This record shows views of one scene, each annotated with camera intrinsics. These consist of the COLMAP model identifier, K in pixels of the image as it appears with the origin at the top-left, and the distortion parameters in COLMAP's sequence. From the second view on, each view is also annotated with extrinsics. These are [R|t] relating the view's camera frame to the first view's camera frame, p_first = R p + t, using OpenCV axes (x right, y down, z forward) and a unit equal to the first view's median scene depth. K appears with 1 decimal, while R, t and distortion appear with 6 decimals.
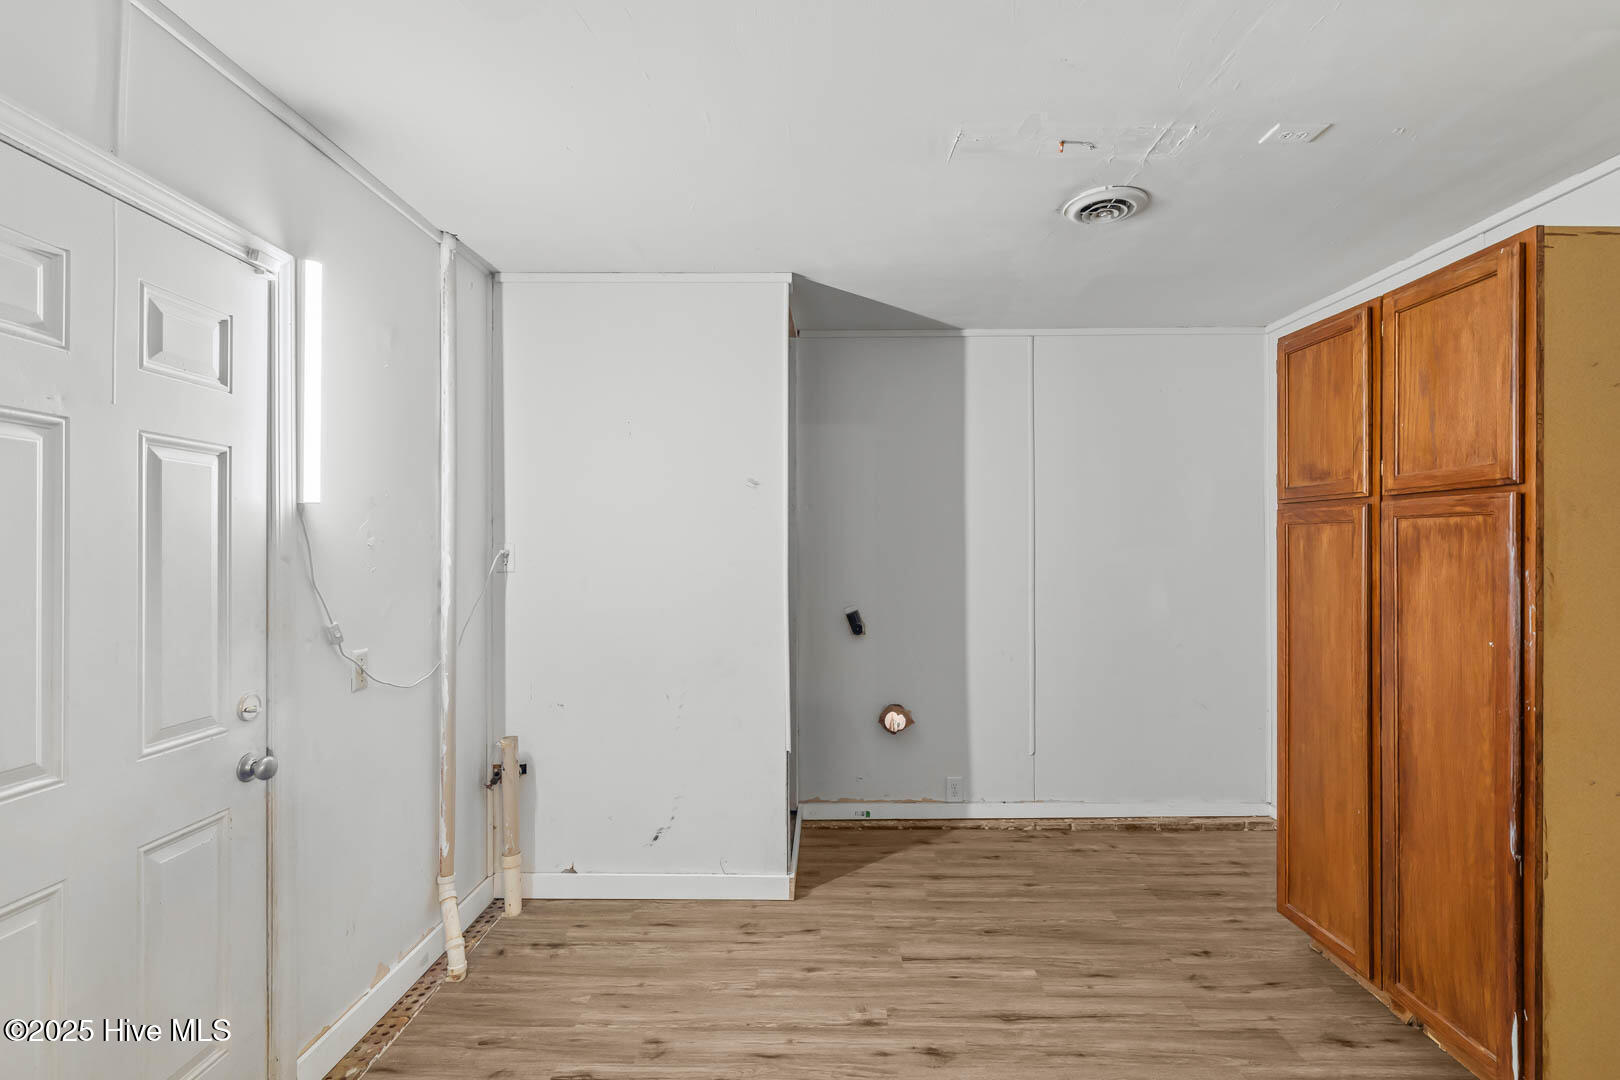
lens RADIAL K [[759.4, 0, 823.8], [0, 759.4, 554.1], [0, 0, 1]] dist [0.011114, -0.001817]
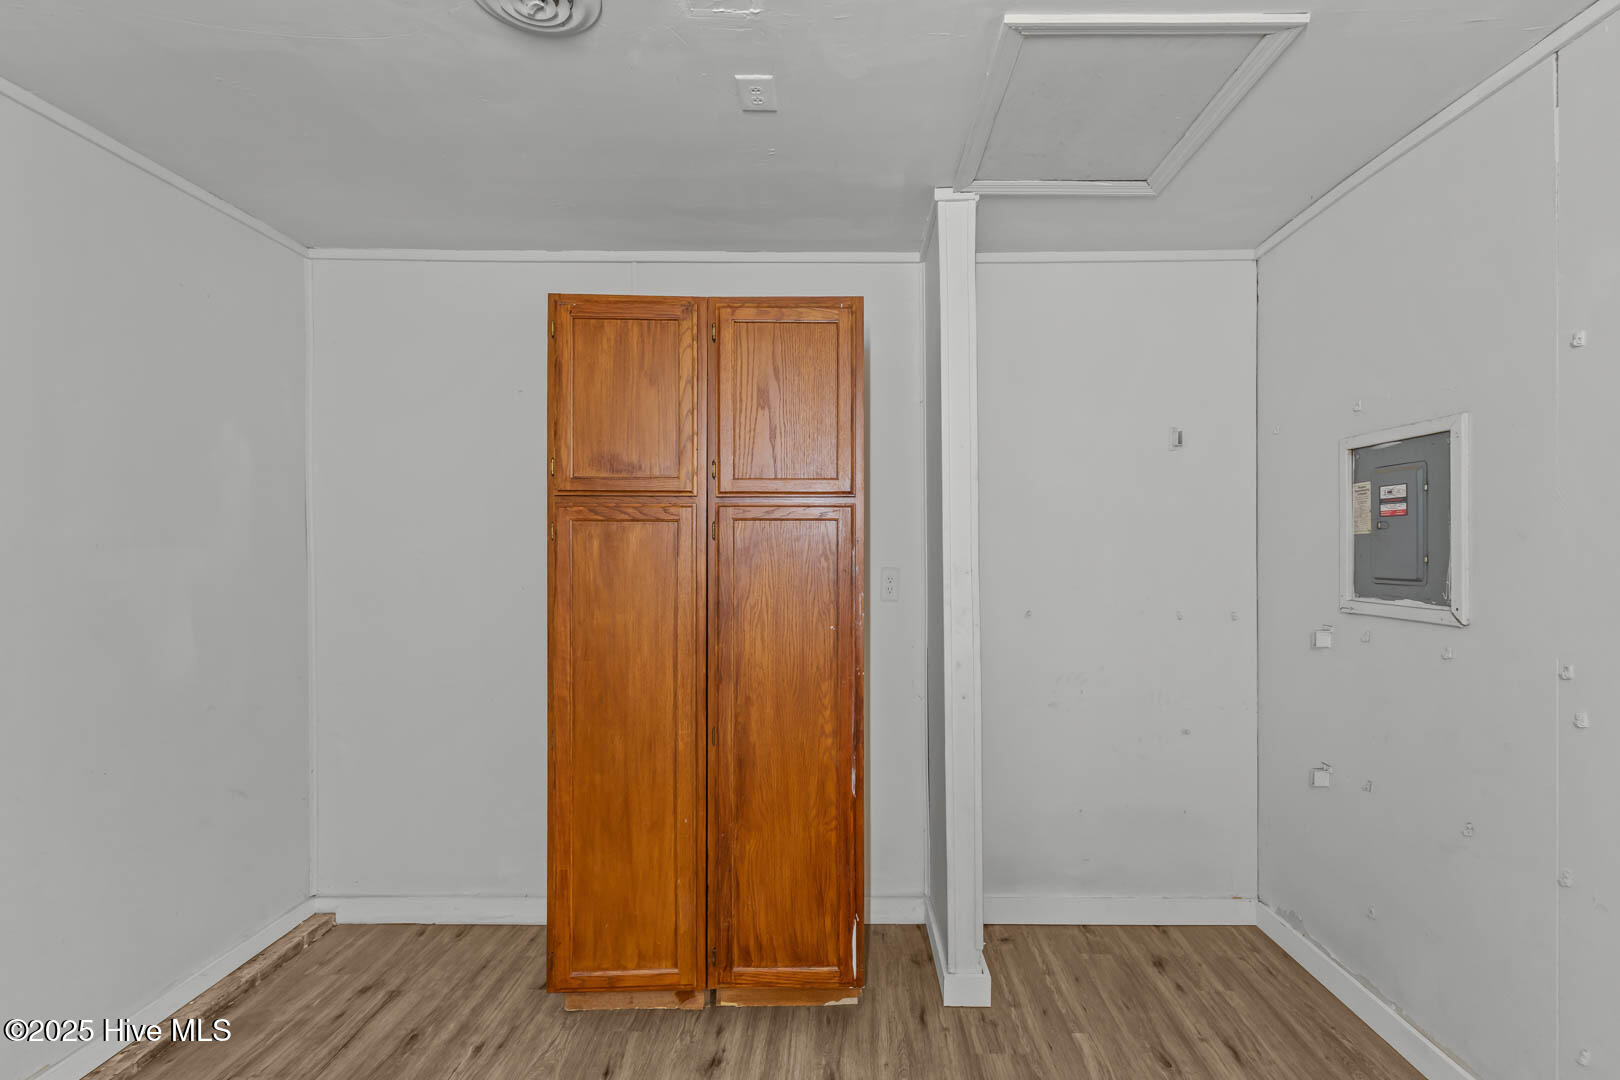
lens RADIAL K [[759.4, 0, 823.8], [0, 759.4, 554.1], [0, 0, 1]] dist [0.011114, -0.001817]
pose [[-0.013783, -0.001346, 0.999904, -0.259088], [0.010989, 0.999939, 0.001498, -0.000364], [-0.999845, 0.011008, -0.013767, 0.811390]]
